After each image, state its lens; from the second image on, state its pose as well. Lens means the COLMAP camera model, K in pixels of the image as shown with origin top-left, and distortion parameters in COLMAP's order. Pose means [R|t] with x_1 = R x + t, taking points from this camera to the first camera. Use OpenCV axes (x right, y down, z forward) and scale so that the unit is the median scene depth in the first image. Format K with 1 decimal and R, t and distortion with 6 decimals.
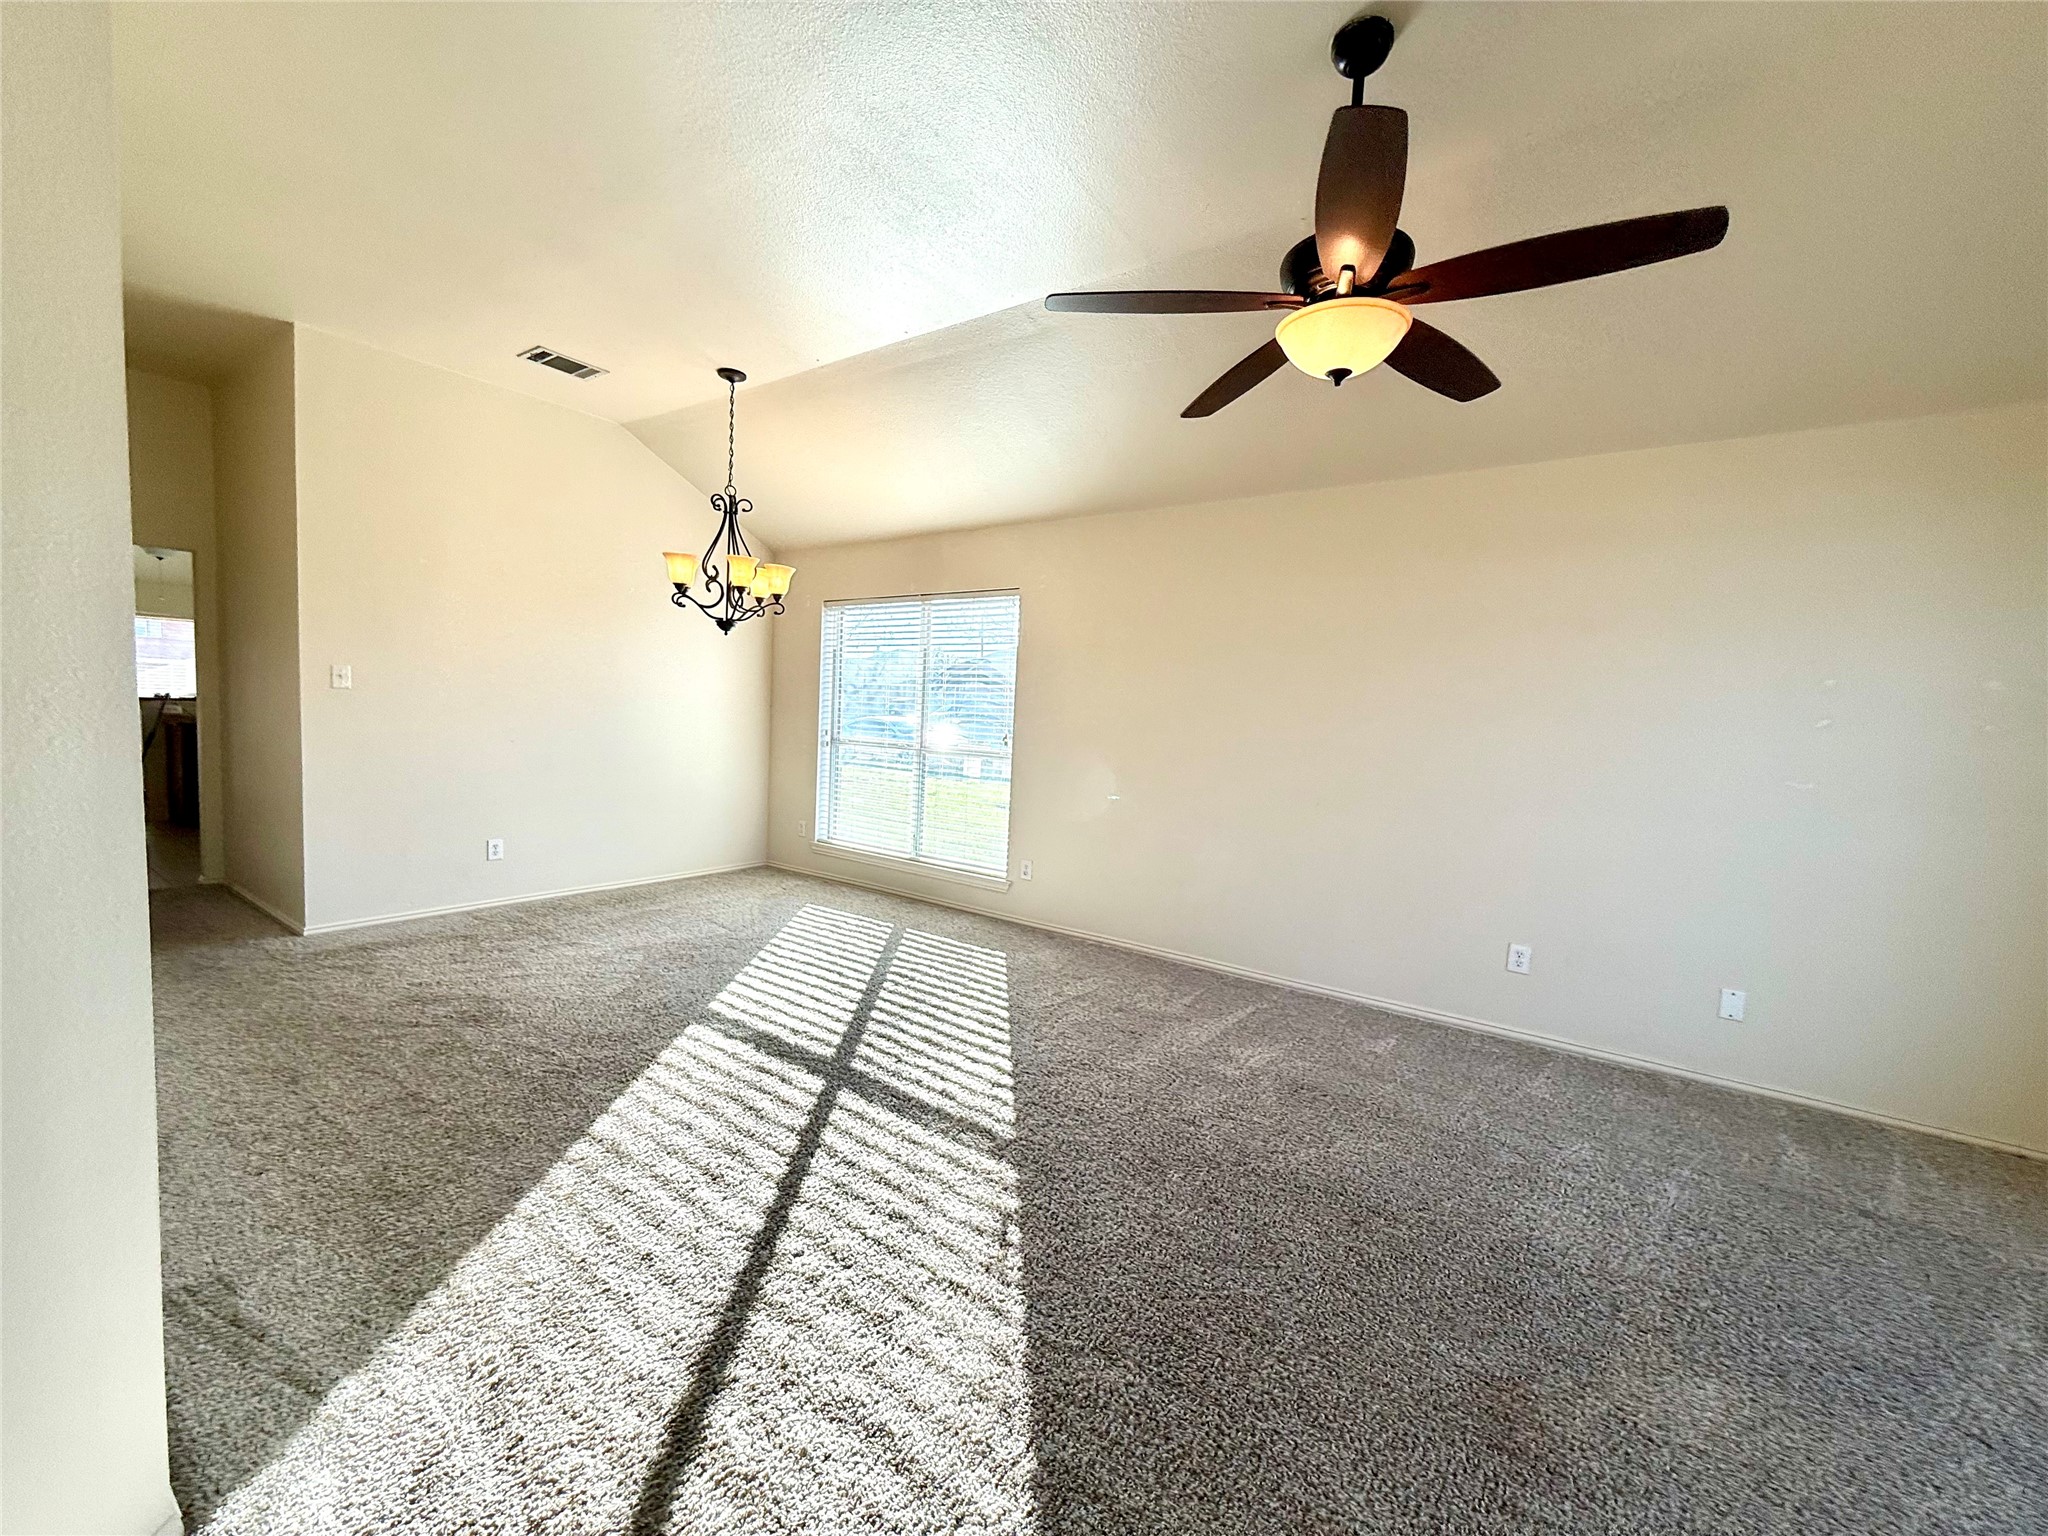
lens RADIAL K [[815.0, 0, 1028.3], [0, 815.0, 774.3], [0, 0, 1]] dist [-0.002382, 0.000238]
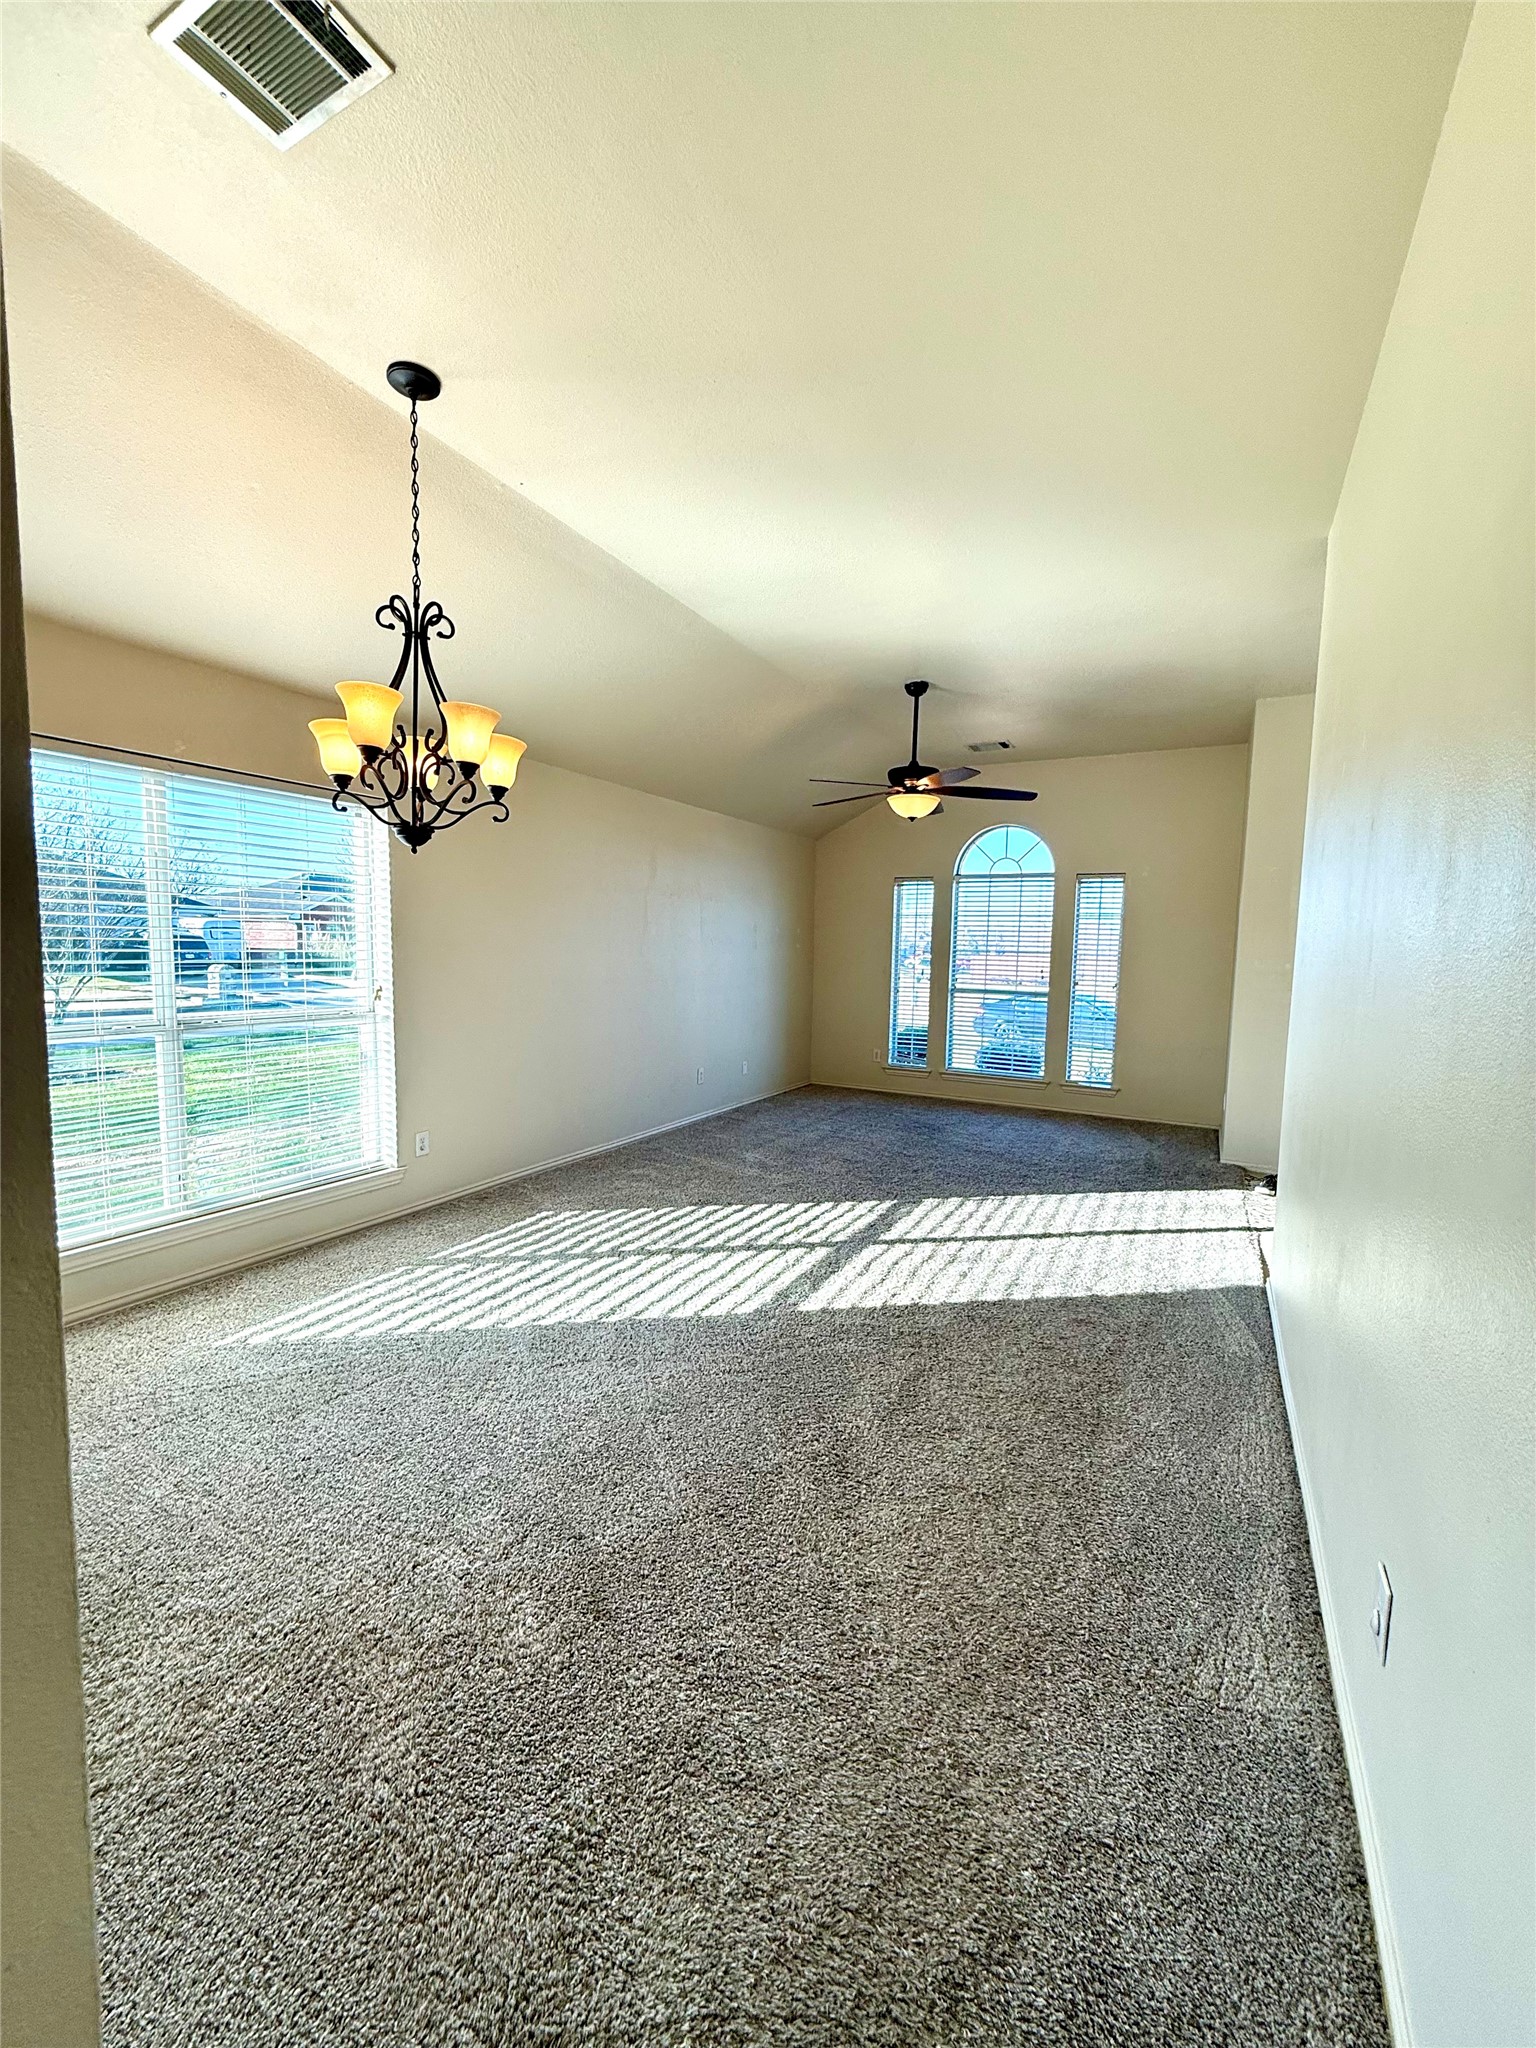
lens RADIAL K [[815.0, 0, 773.8], [0, 815.0, 1018.3], [0, 0, 1]] dist [-0.002382, 0.000238]
pose [[-0.128187, -0.135783, 0.982411, -1.300977], [0.050903, 0.988377, 0.143250, -0.172605], [-0.990443, 0.068370, -0.119786, 1.106918]]
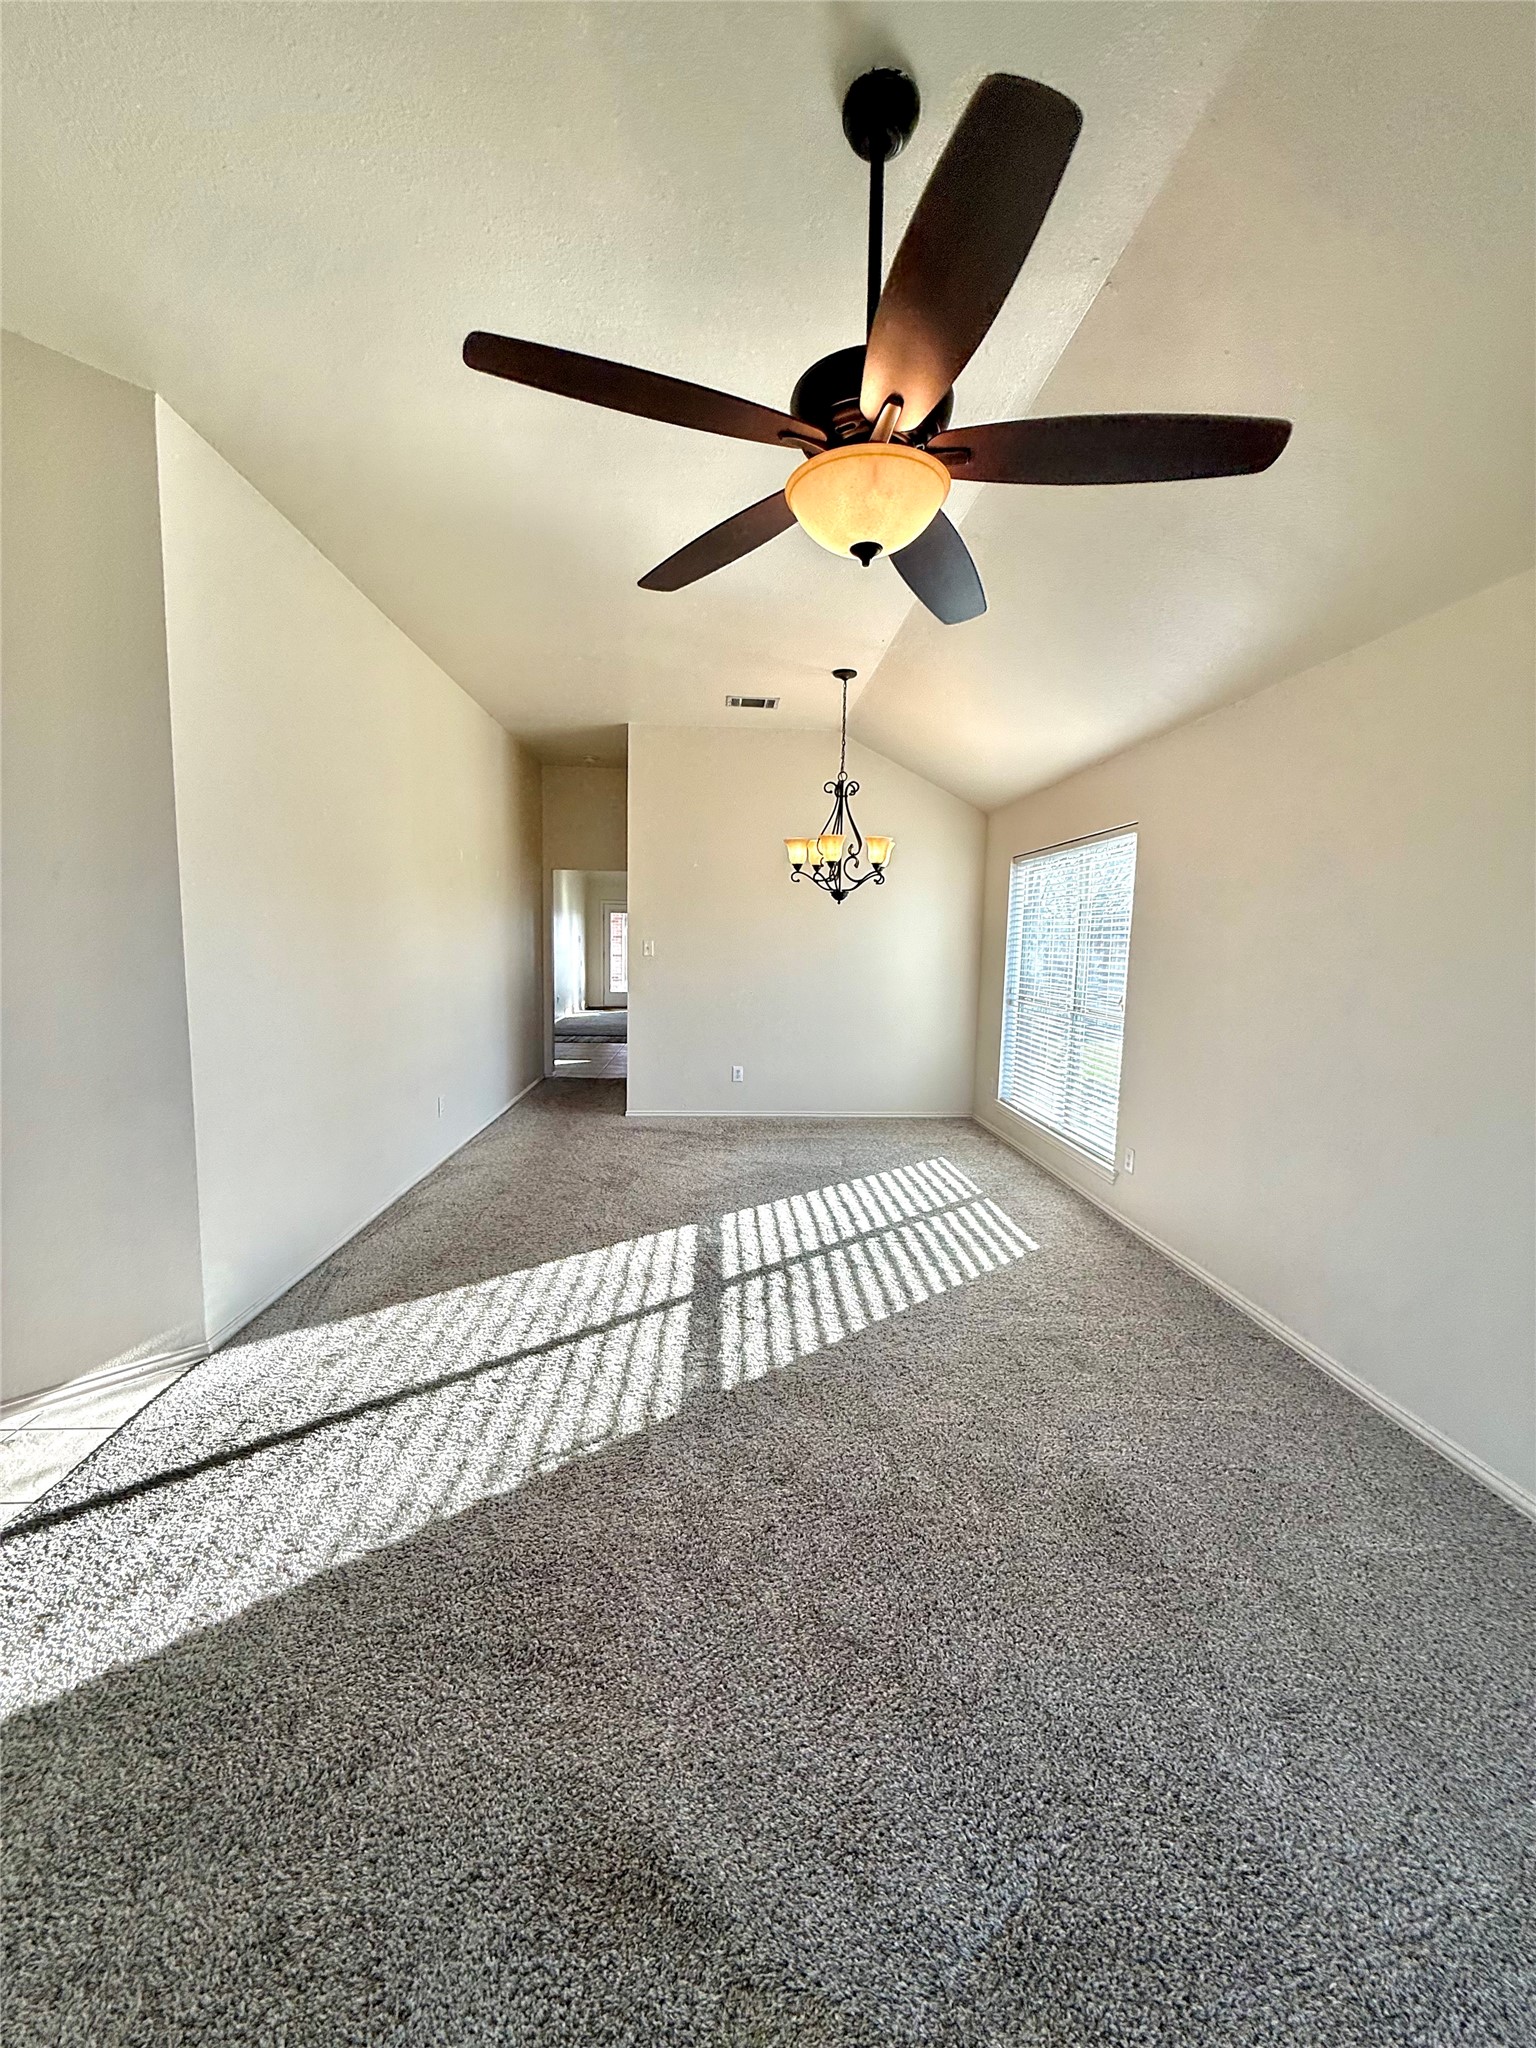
lens RADIAL K [[815.0, 0, 773.8], [0, 815.0, 1018.3], [0, 0, 1]] dist [-0.002382, 0.000238]
pose [[0.638301, 0.045838, -0.768421, 0.603942], [-0.052841, 0.998480, 0.015669, -0.033497], [0.767971, 0.030603, 0.639753, 0.278329]]
